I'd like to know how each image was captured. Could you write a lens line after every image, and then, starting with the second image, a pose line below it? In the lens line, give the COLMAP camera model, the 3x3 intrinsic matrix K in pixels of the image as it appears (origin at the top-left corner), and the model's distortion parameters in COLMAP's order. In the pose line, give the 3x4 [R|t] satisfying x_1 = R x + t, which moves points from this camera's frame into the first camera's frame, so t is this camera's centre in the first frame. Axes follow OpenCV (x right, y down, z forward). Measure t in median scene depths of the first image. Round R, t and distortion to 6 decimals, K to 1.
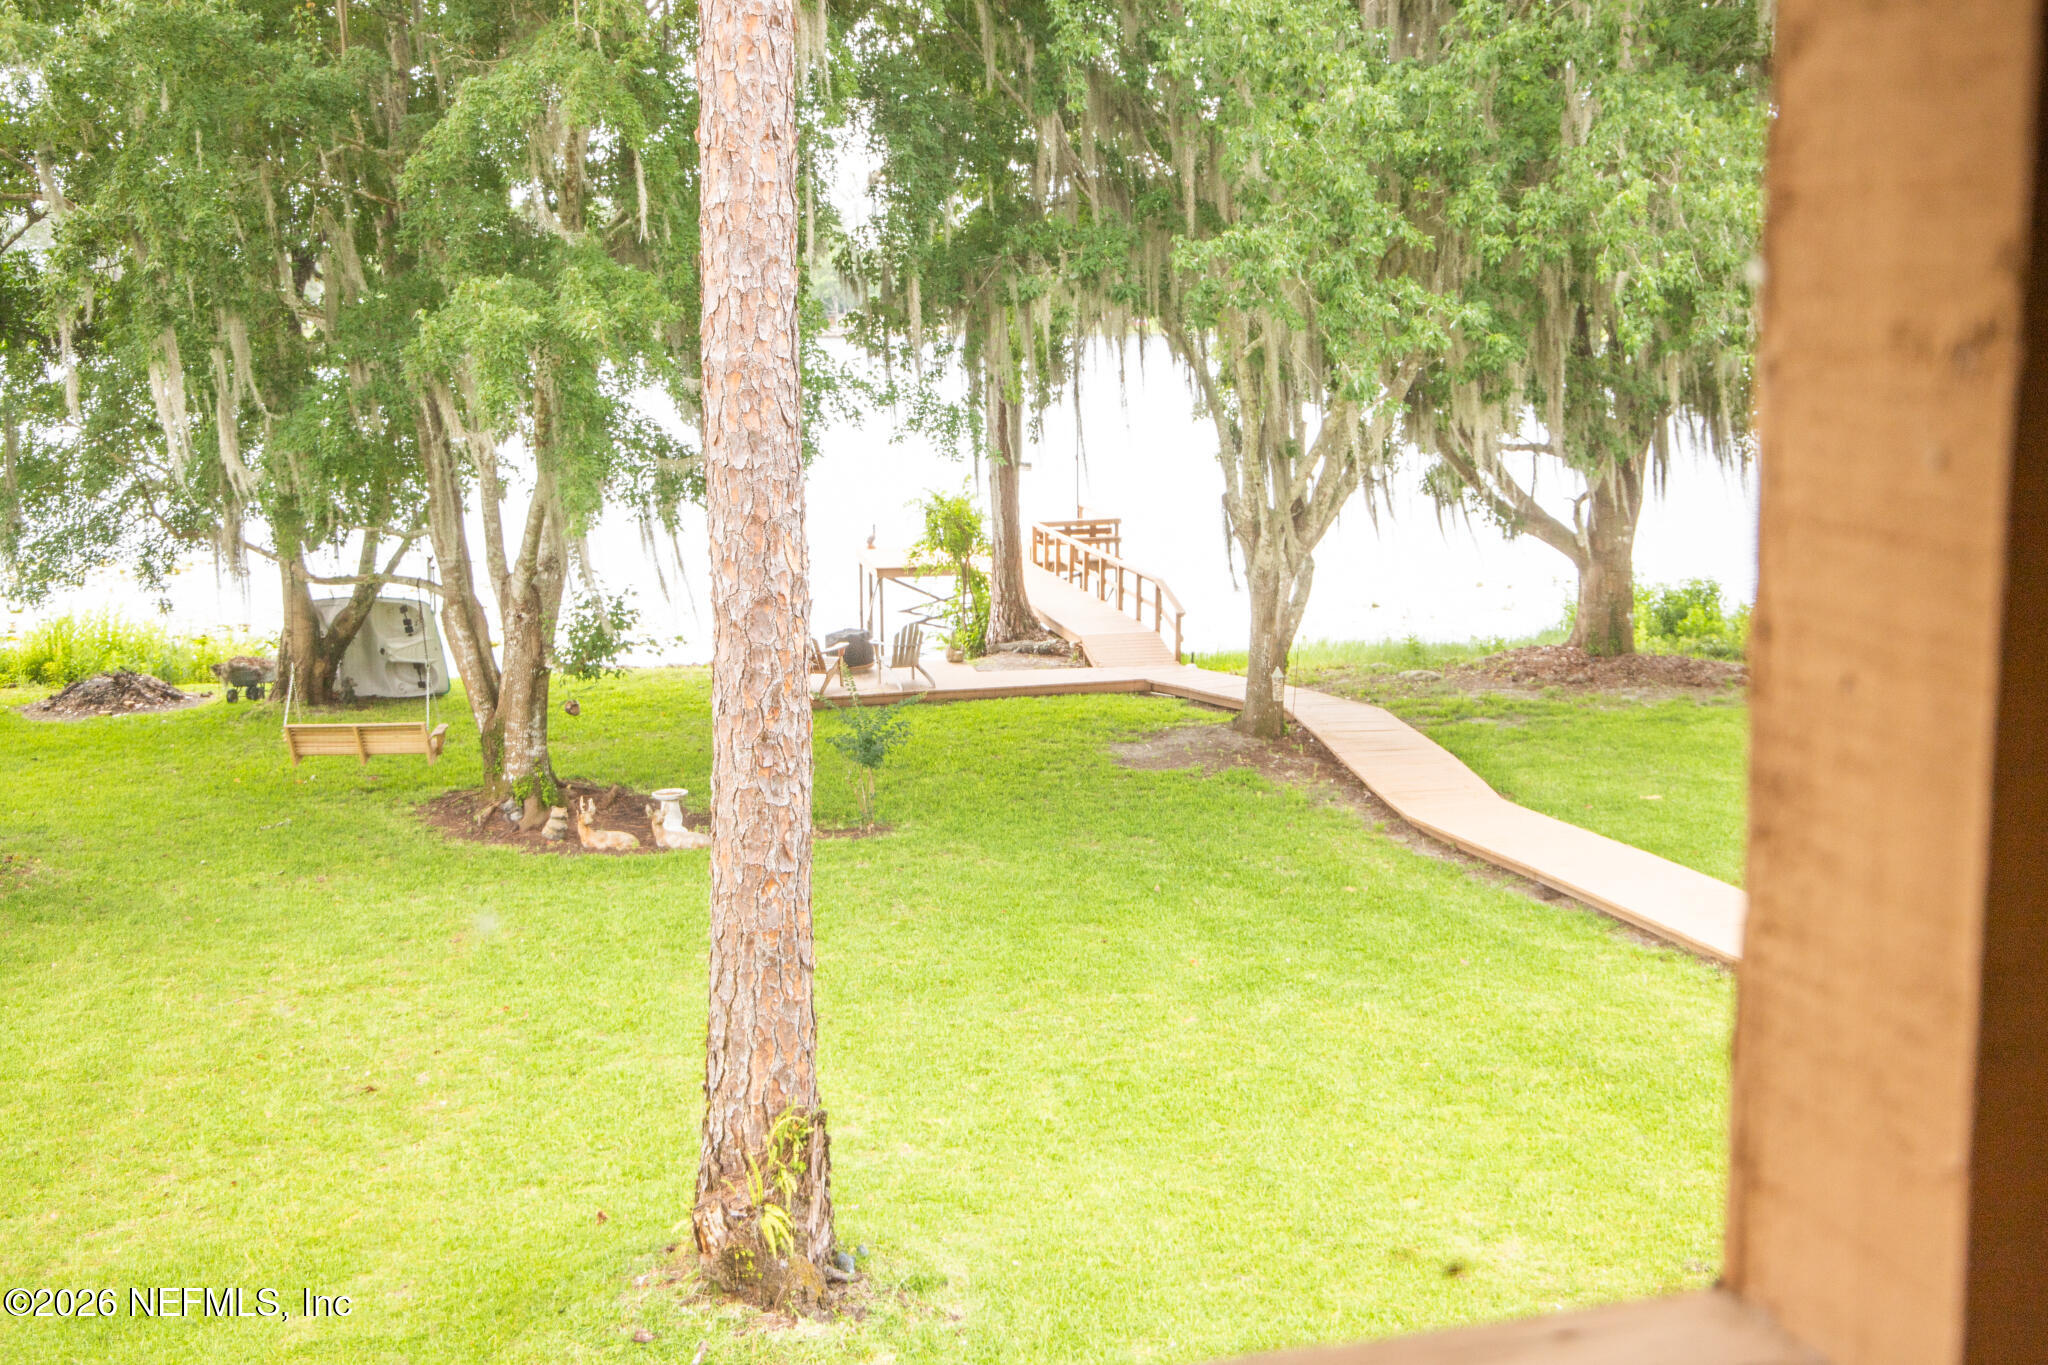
lens RADIAL K [[2387.3, 0, 1024.0], [0, 2387.3, 682.5], [0, 0, 1]] dist [0.001293, 0.732002]
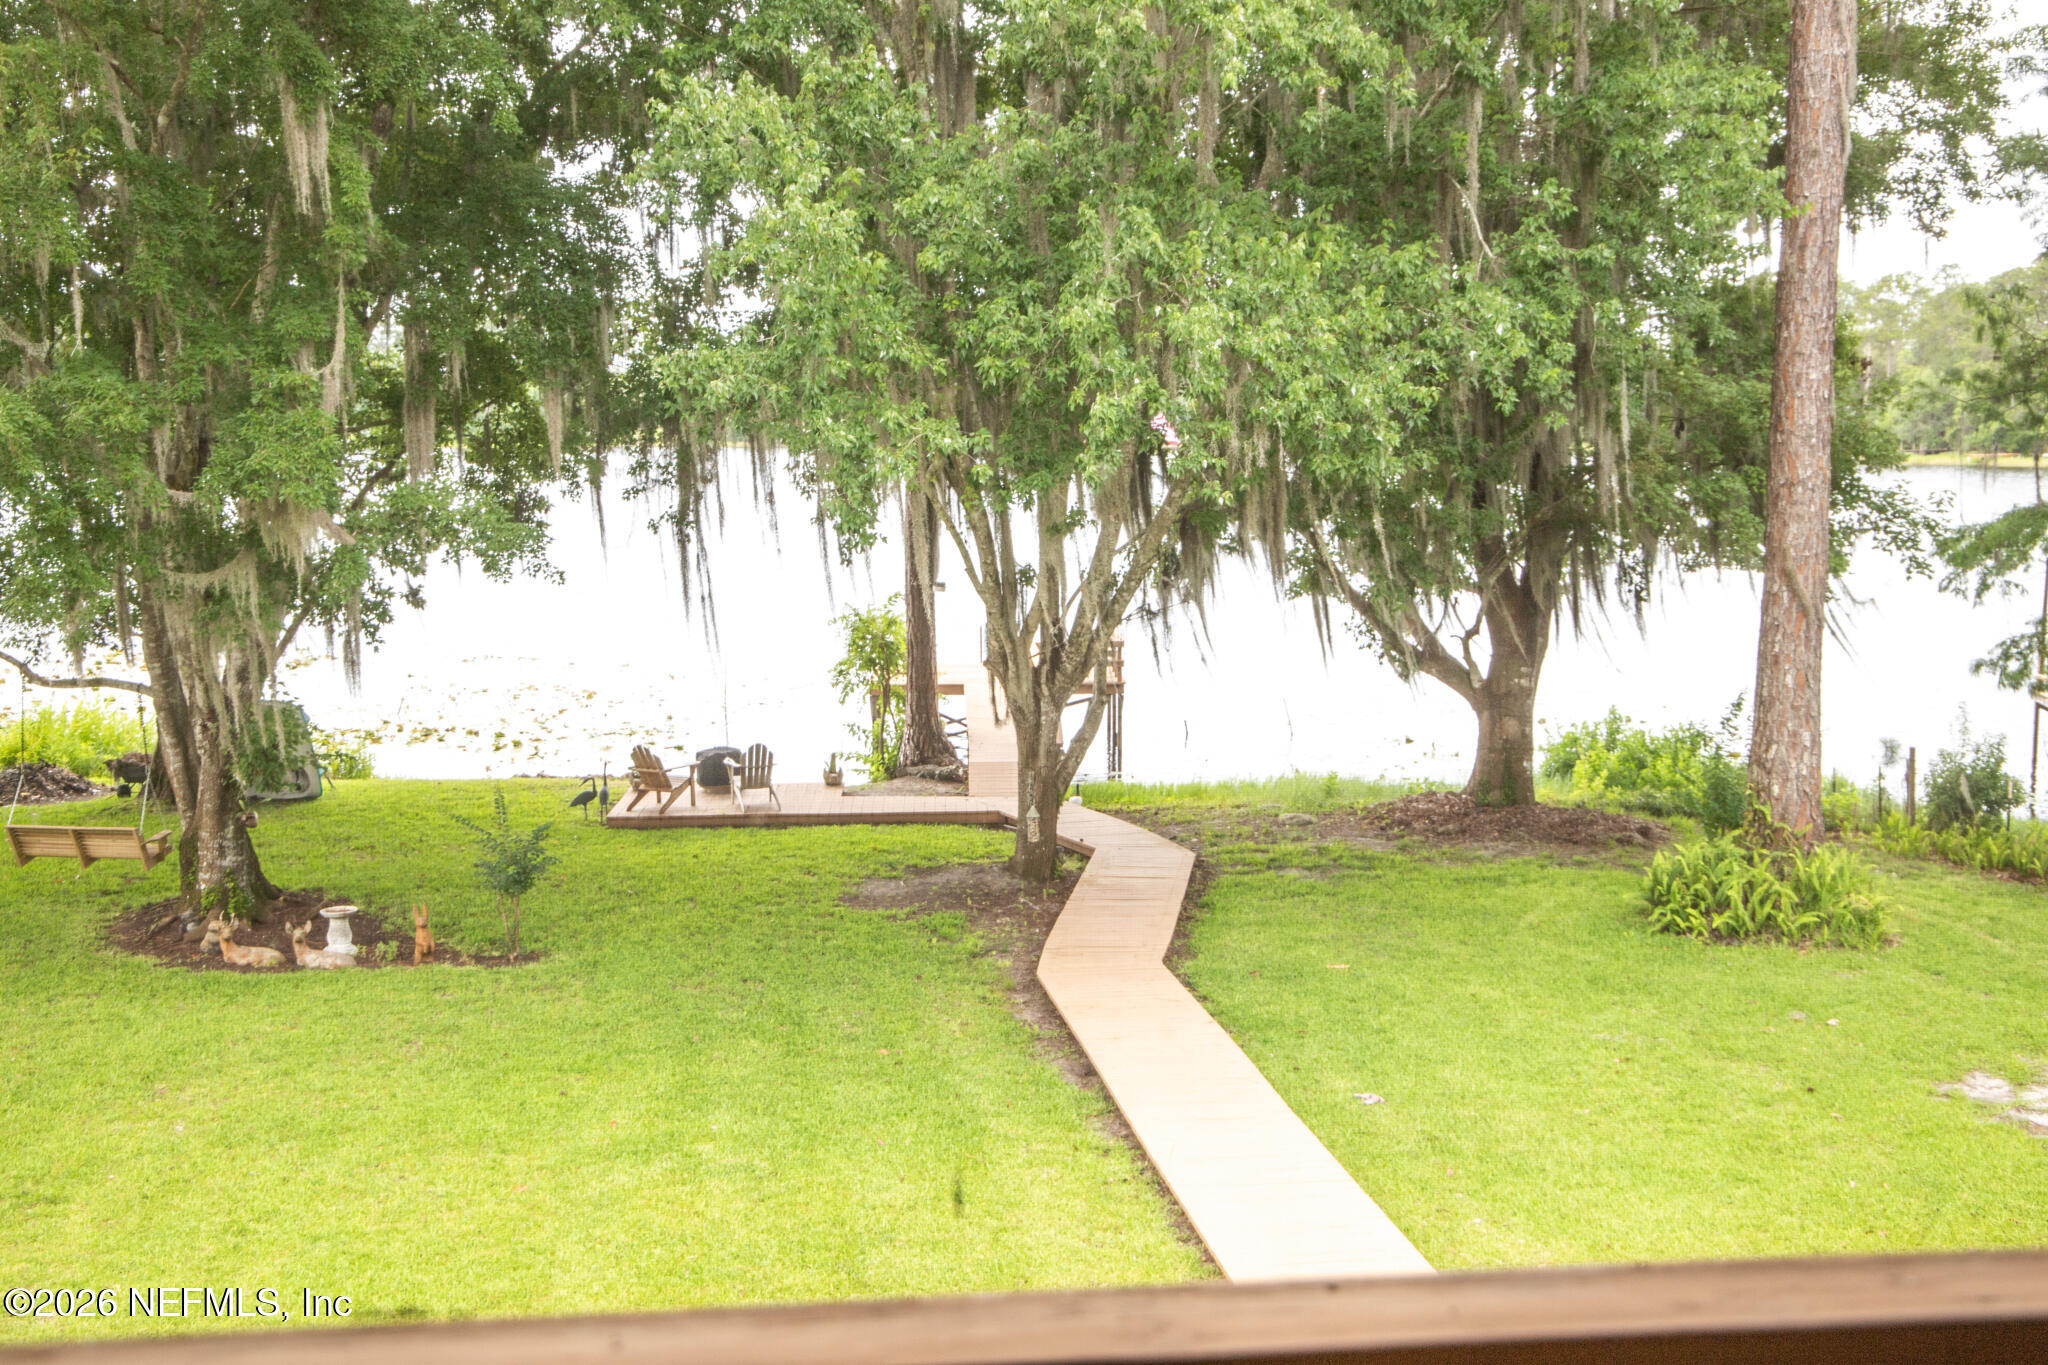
lens RADIAL K [[2387.3, 0, 1024.0], [0, 2387.3, 682.5], [0, 0, 1]] dist [0.001293, 0.732002]
pose [[0.980182, 0.032822, -0.195359, 0.246459], [-0.041500, 0.998318, -0.040489, -0.014717], [0.193702, 0.047794, 0.979896, 0.062898]]
